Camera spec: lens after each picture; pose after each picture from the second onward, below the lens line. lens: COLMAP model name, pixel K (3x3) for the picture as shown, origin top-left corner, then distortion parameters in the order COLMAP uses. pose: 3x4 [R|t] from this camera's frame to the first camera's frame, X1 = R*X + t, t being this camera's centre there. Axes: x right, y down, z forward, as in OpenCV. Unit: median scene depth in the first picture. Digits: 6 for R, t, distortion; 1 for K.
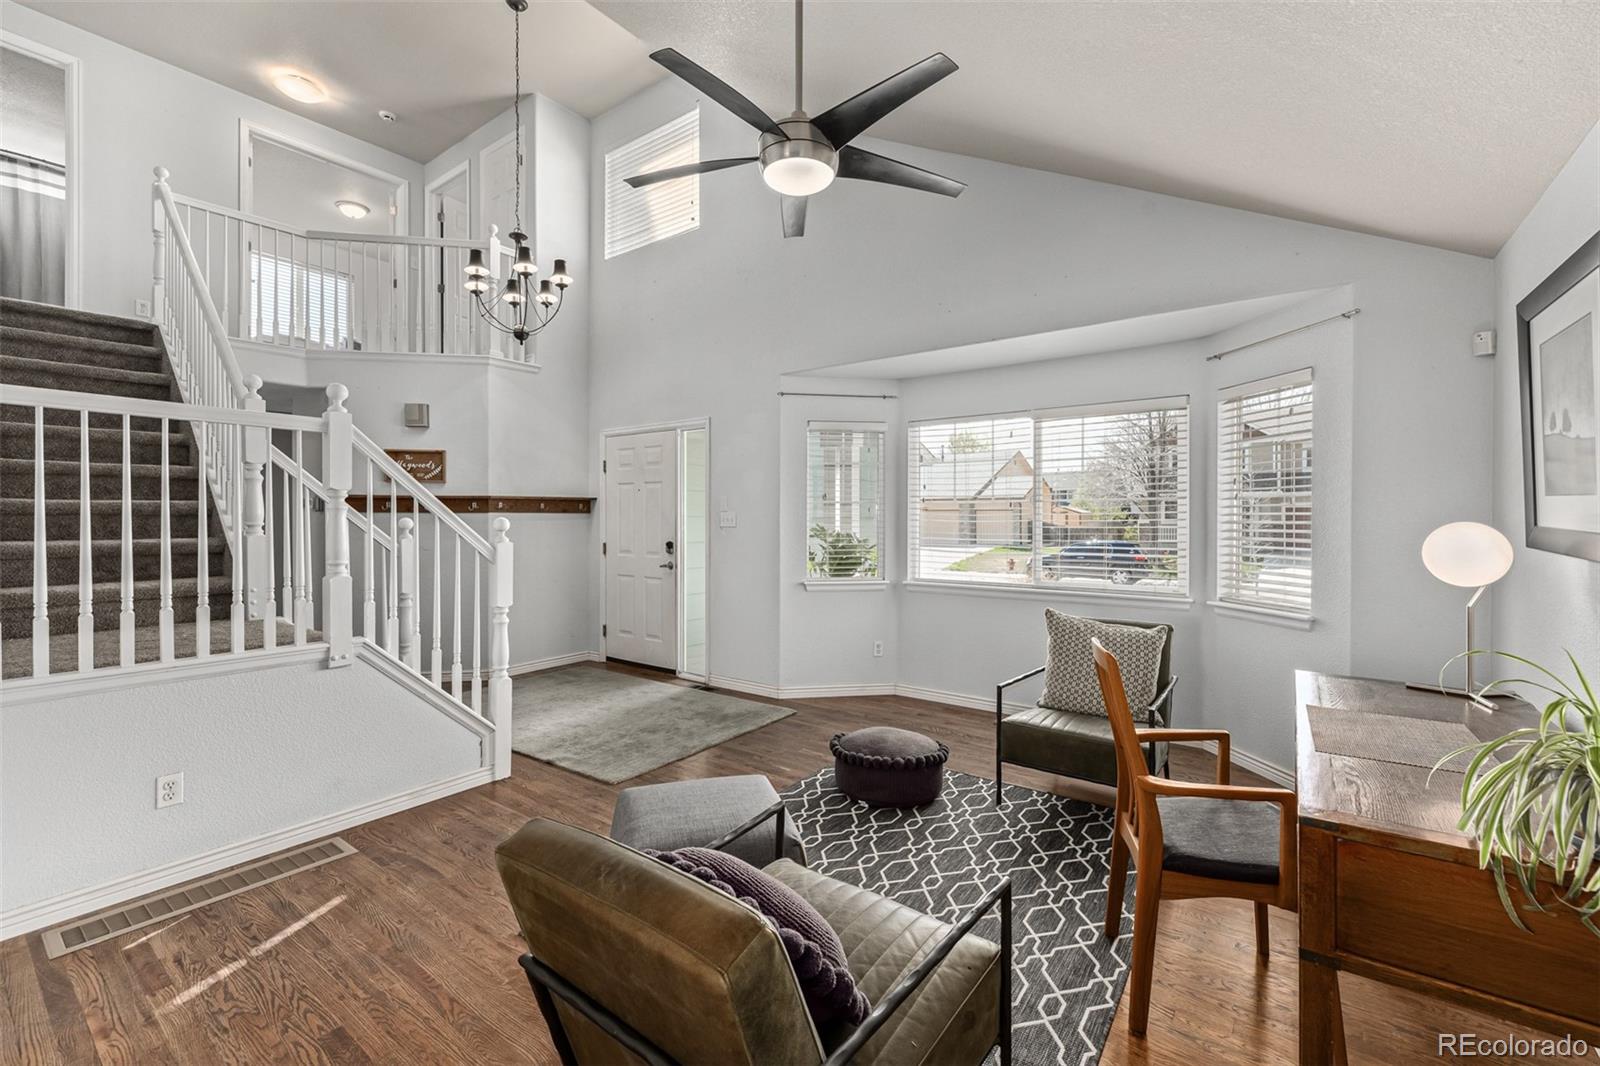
lens RADIAL K [[679.6, 0, 797.9], [0, 679.6, 522.7], [0, 0, 1]] dist [0.000508, 0.000488]
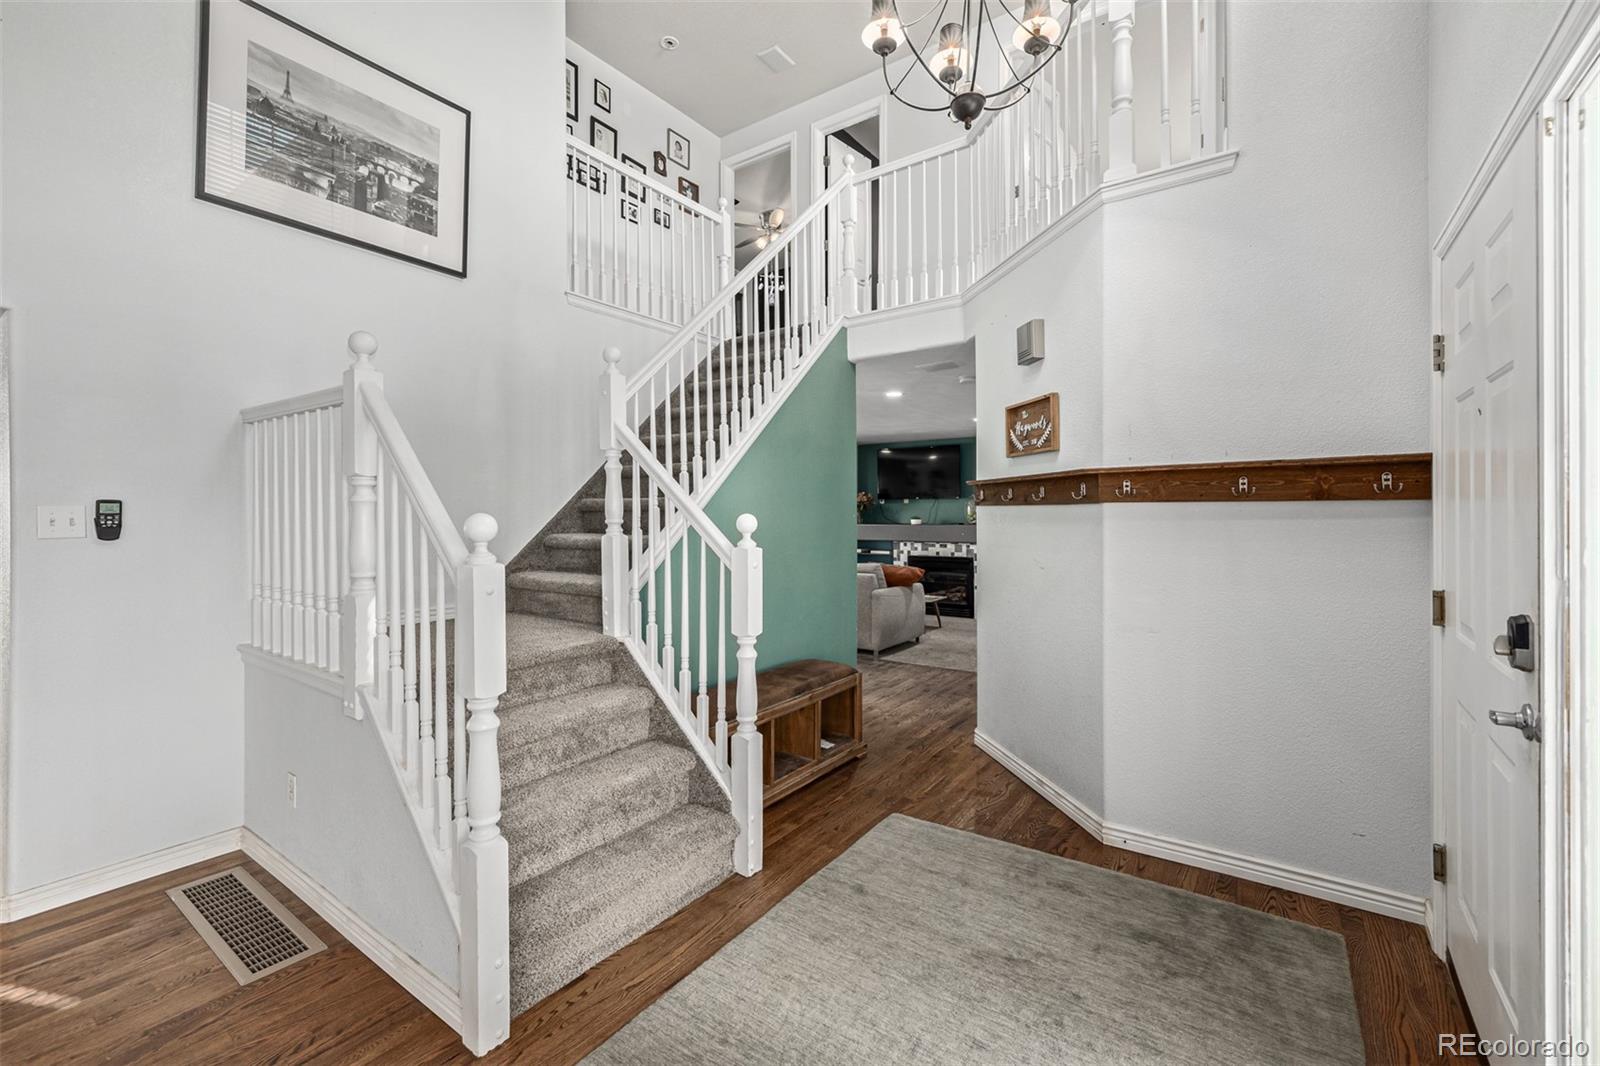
lens RADIAL K [[679.6, 0, 797.9], [0, 679.6, 522.7], [0, 0, 1]] dist [0.000508, 0.000488]
pose [[0.020853, 0.011881, -0.999712, 0.032133], [-0.007133, 0.999906, 0.011734, -0.004438], [0.999757, 0.006886, 0.020936, 0.755629]]
